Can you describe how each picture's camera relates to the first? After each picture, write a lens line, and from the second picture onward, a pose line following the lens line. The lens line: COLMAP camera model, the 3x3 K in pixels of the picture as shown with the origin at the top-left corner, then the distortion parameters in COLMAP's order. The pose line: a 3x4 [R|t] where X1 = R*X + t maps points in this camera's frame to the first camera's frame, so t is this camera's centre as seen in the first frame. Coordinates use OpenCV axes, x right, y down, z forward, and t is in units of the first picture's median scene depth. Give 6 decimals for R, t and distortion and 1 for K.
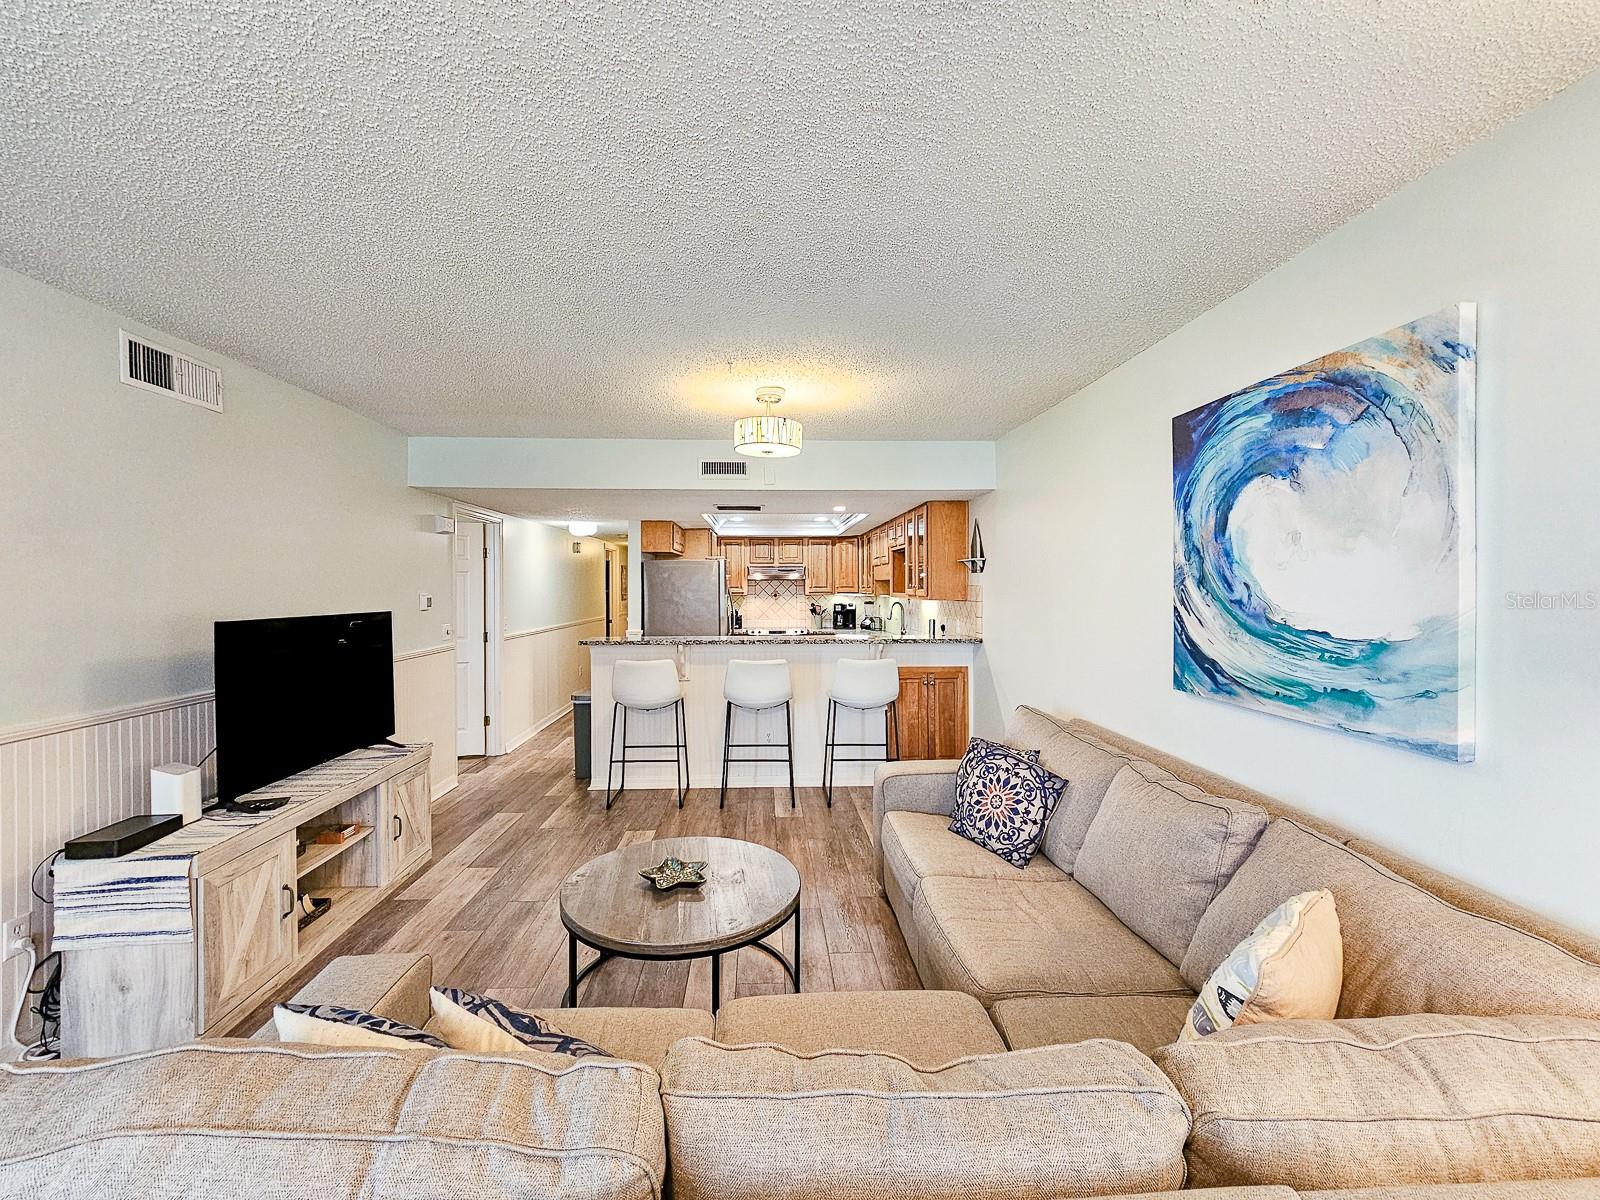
lens RADIAL K [[669.5, 0, 780.3], [0, 669.5, 588.4], [0, 0, 1]] dist [0.001730, -0.000004]
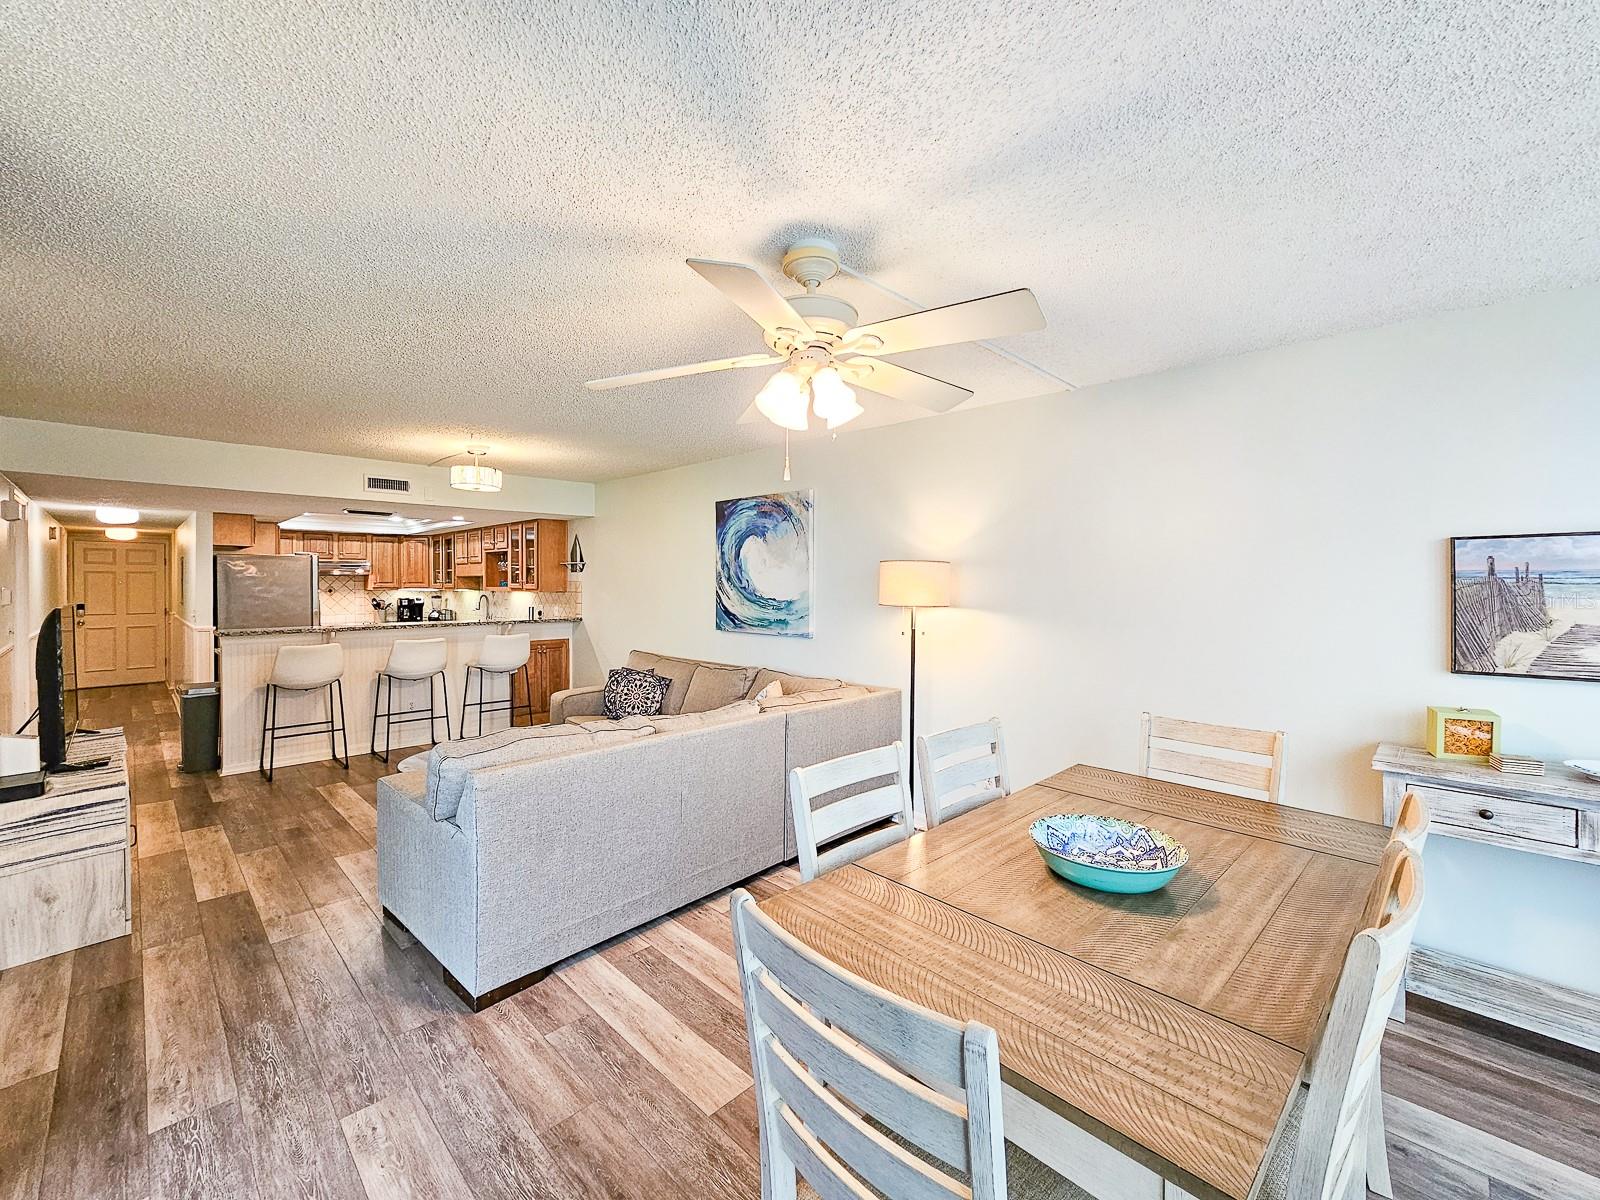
lens RADIAL K [[669.5, 0, 780.3], [0, 669.5, 588.4], [0, 0, 1]] dist [0.001730, -0.000004]
pose [[0.743376, -0.003584, 0.668864, -0.690532], [0.000605, 0.999989, 0.004686, 0.010060], [-0.668873, -0.003079, 0.743370, -0.722364]]
